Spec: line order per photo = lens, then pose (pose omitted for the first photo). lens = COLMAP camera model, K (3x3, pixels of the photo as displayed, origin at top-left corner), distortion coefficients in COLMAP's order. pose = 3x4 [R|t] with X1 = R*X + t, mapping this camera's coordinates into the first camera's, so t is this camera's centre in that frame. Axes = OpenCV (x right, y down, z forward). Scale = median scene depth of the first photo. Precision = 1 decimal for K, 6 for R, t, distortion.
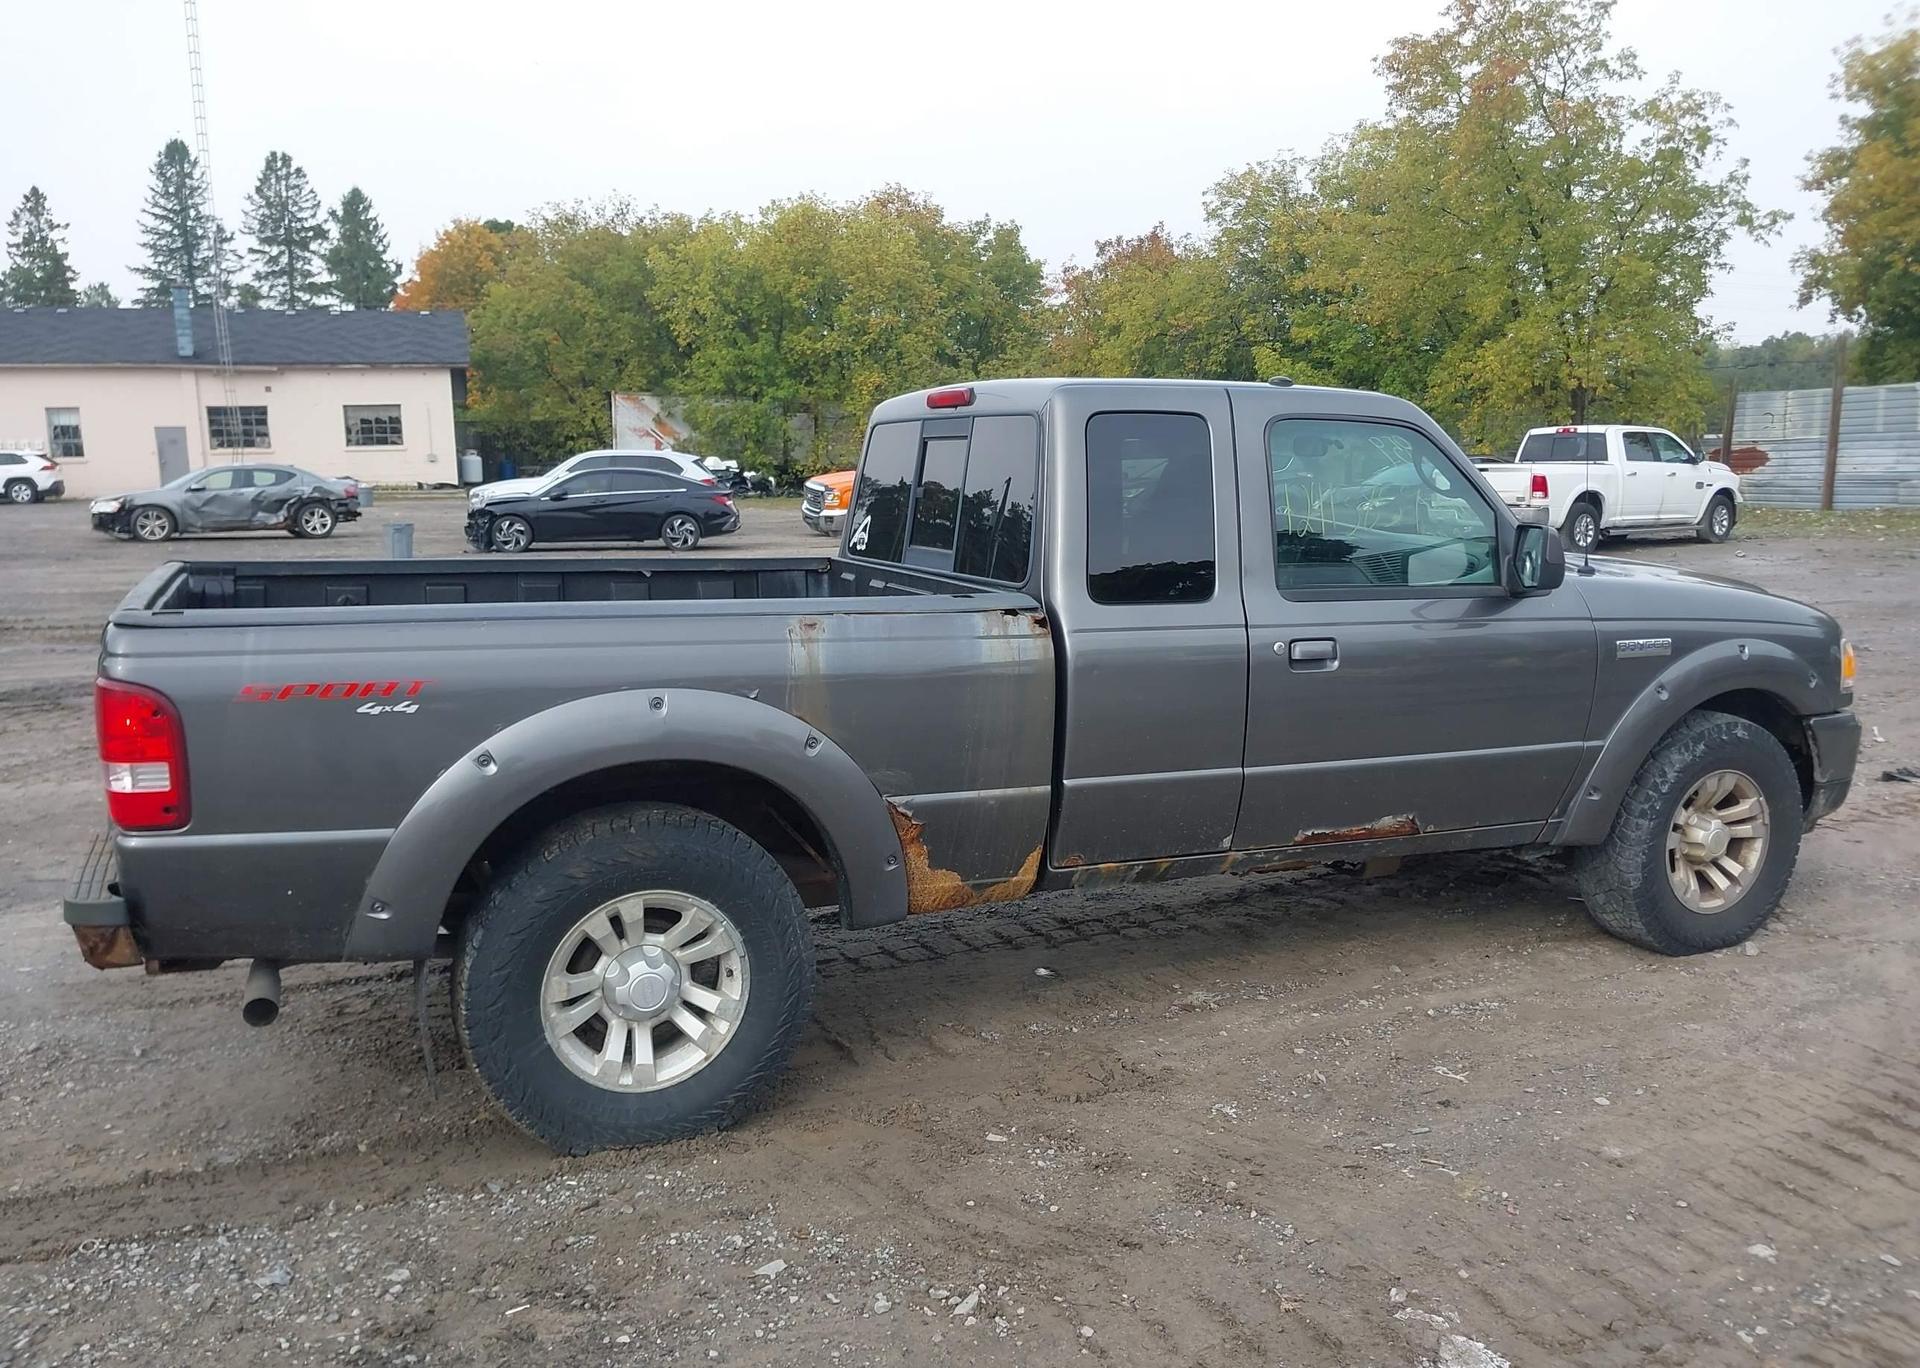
lens RADIAL K [[1504.1, 0, 984.0], [0, 1504.1, 684.2], [0, 0, 1]] dist [0.037809, -0.067957]
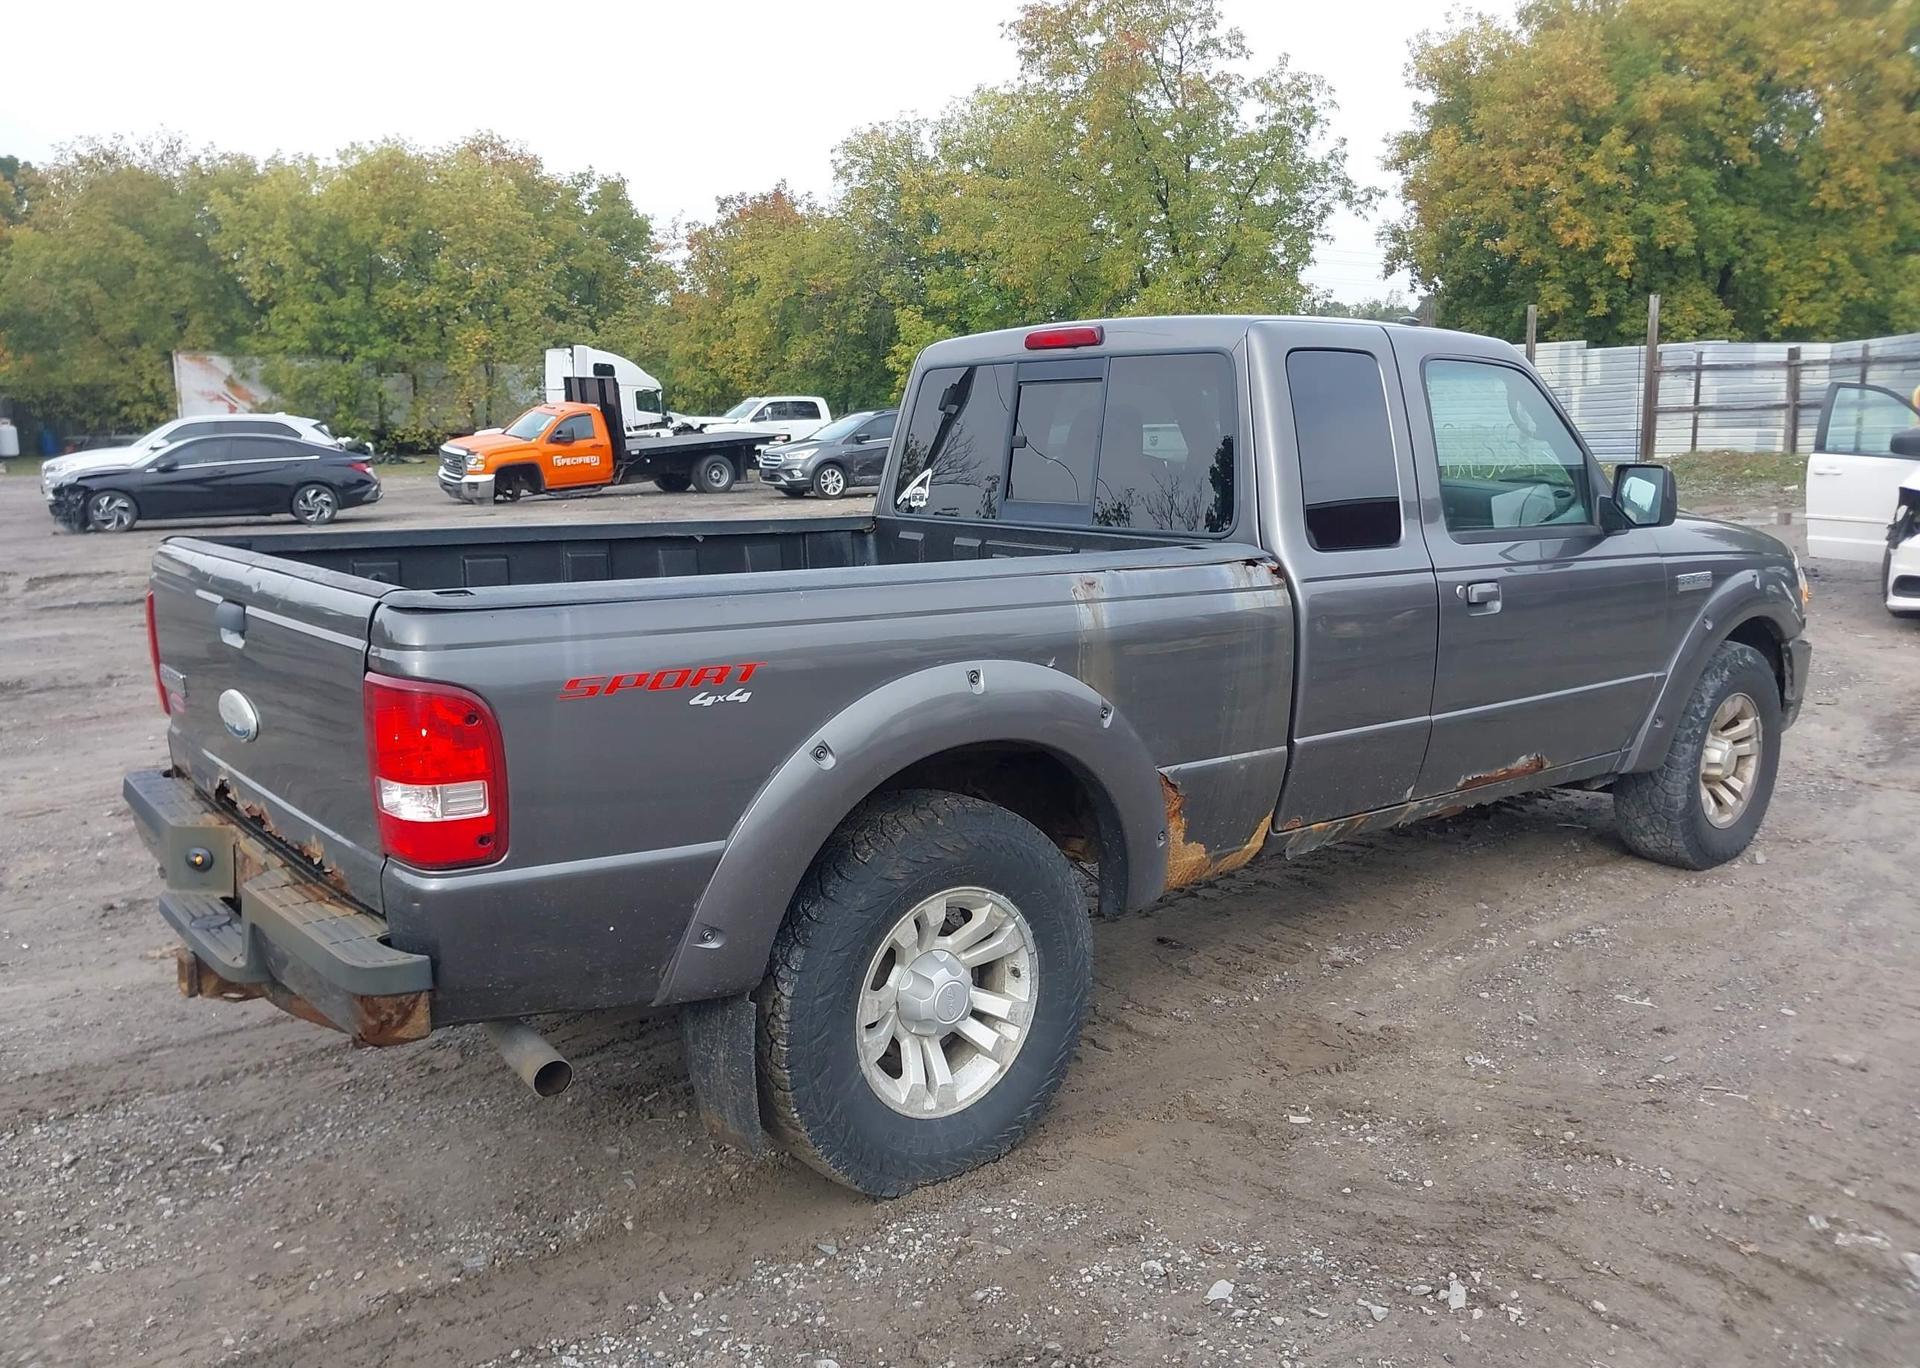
lens RADIAL K [[1514.3, 0, 984.0], [0, 1514.3, 677.1], [0, 0, 1]] dist [0.018939, -0.047940]
pose [[0.964983, -0.051041, 0.257298, -0.045046], [0.046439, 0.998634, 0.023937, -0.000805], [-0.258168, -0.011150, 0.966036, 0.014889]]
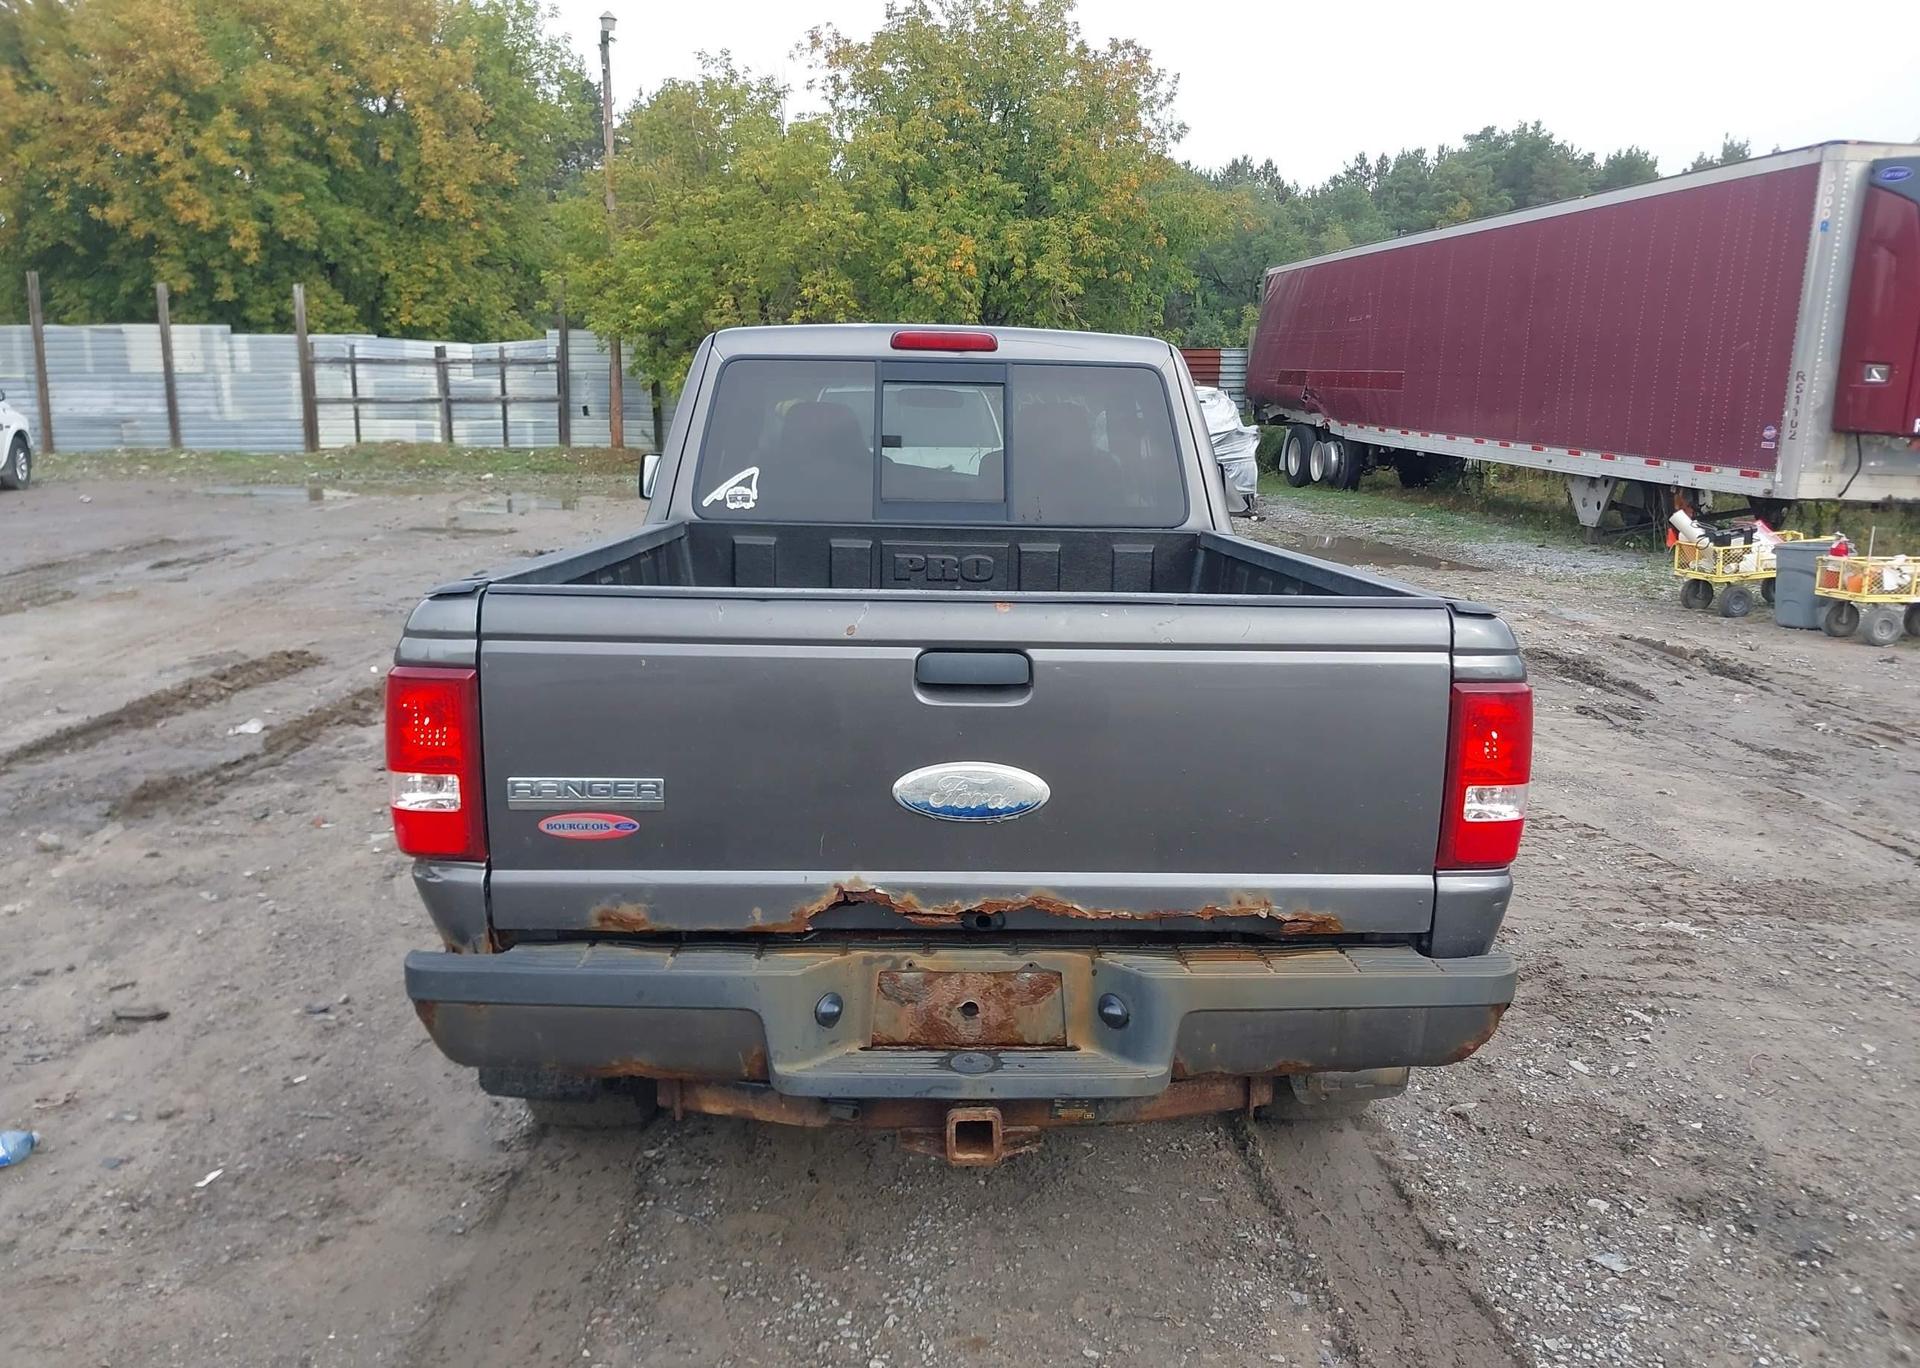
lens RADIAL K [[1497.7, 0, 986.9], [0, 1497.7, 672.3], [0, 0, 1]] dist [0.027218, -0.048539]
pose [[0.366487, -0.147310, 0.918688, -0.129178], [0.117854, 0.986784, 0.111214, -0.011863], [-0.922929, 0.067512, 0.379004, 0.087822]]
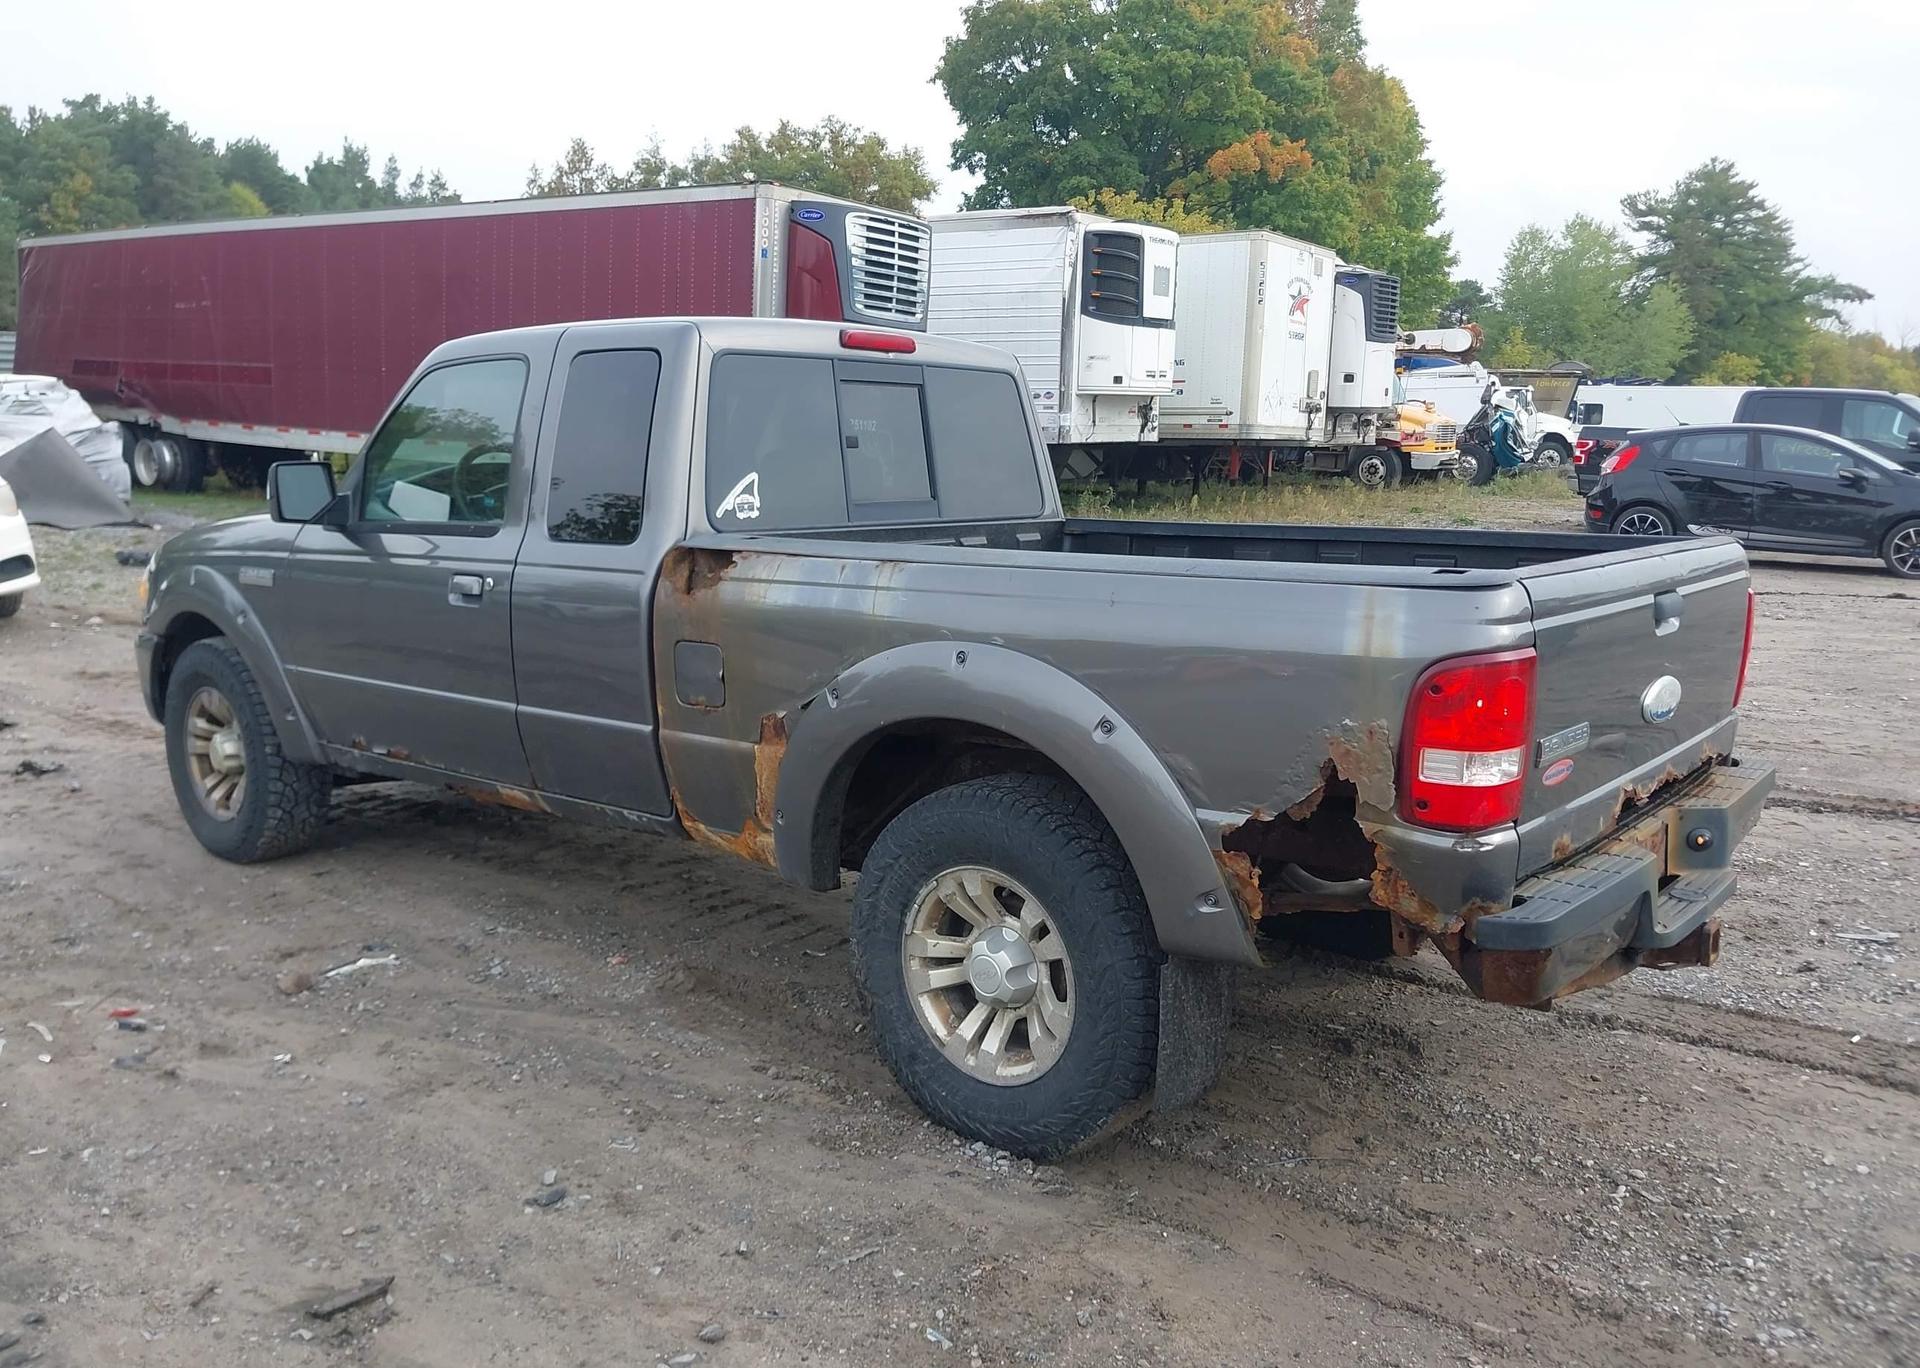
lens RADIAL K [[1497.7, 0, 986.9], [0, 1497.7, 672.3], [0, 0, 1]] dist [0.027218, -0.048539]
pose [[-0.442778, -0.144101, 0.884976, -0.130435], [0.119264, 0.968765, 0.217415, -0.025959], [-0.888664, 0.201813, -0.411762, 0.192679]]
